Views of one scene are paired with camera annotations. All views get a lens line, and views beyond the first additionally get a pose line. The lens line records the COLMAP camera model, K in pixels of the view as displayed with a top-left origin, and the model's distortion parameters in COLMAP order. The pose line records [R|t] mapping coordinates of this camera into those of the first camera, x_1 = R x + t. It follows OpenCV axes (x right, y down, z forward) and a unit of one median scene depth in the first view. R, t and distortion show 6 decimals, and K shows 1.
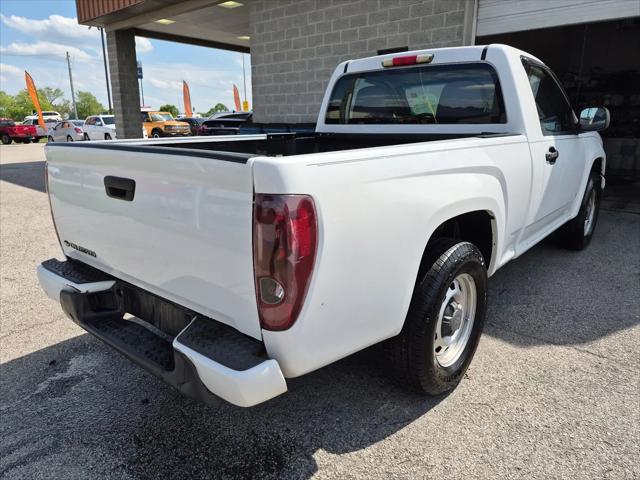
lens RADIAL K [[455.1, 0, 320.0], [0, 455.1, 240.0], [0, 0, 1]] dist [0.053160, -0.105762]
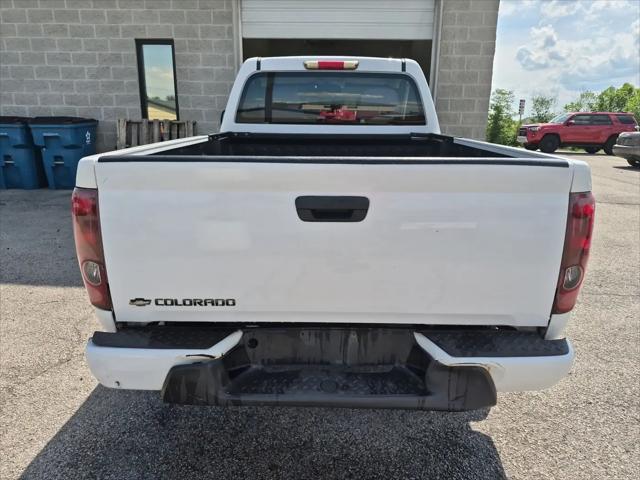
lens RADIAL K [[447.6, 0, 325.8], [0, 447.6, 232.8], [0, 0, 1]] dist [0.059121, -0.069497]
pose [[0.762216, -0.148499, 0.630059, -0.521327], [0.147612, 0.987560, 0.054184, -0.062035], [-0.630268, 0.051704, 0.774654, 0.206732]]
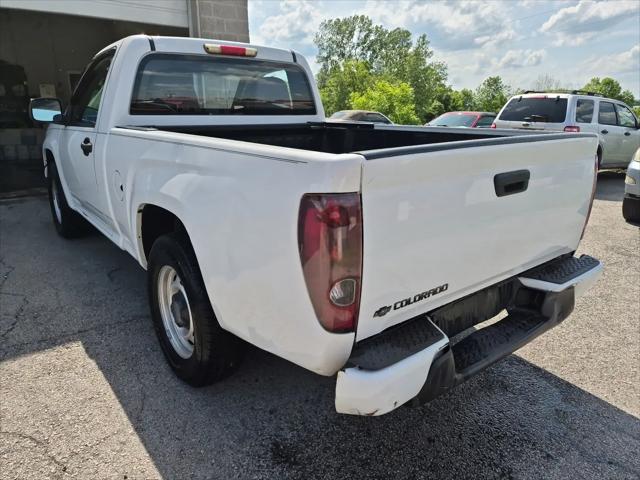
lens RADIAL K [[455.9, 0, 321.7], [0, 455.9, 233.1], [0, 0, 1]] dist [0.005472, -0.006690]
pose [[0.180179, -0.249861, 0.951370, -0.784001], [0.242543, 0.948621, 0.203204, -0.165086], [-0.953262, 0.194135, 0.231523, 0.639351]]
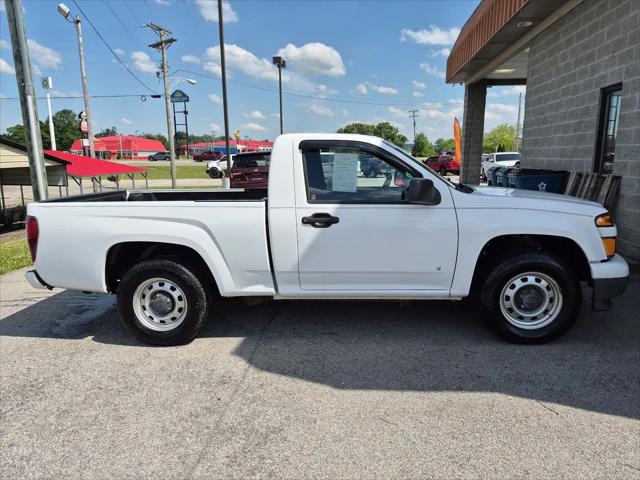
lens RADIAL K [[455.9, 0, 321.7], [0, 455.9, 233.1], [0, 0, 1]] dist [0.005472, -0.006690]
pose [[0.591317, 0.131240, -0.795688, 1.364089], [-0.196362, 0.980405, 0.015780, -0.160340], [0.782168, 0.146912, 0.605500, 0.274336]]
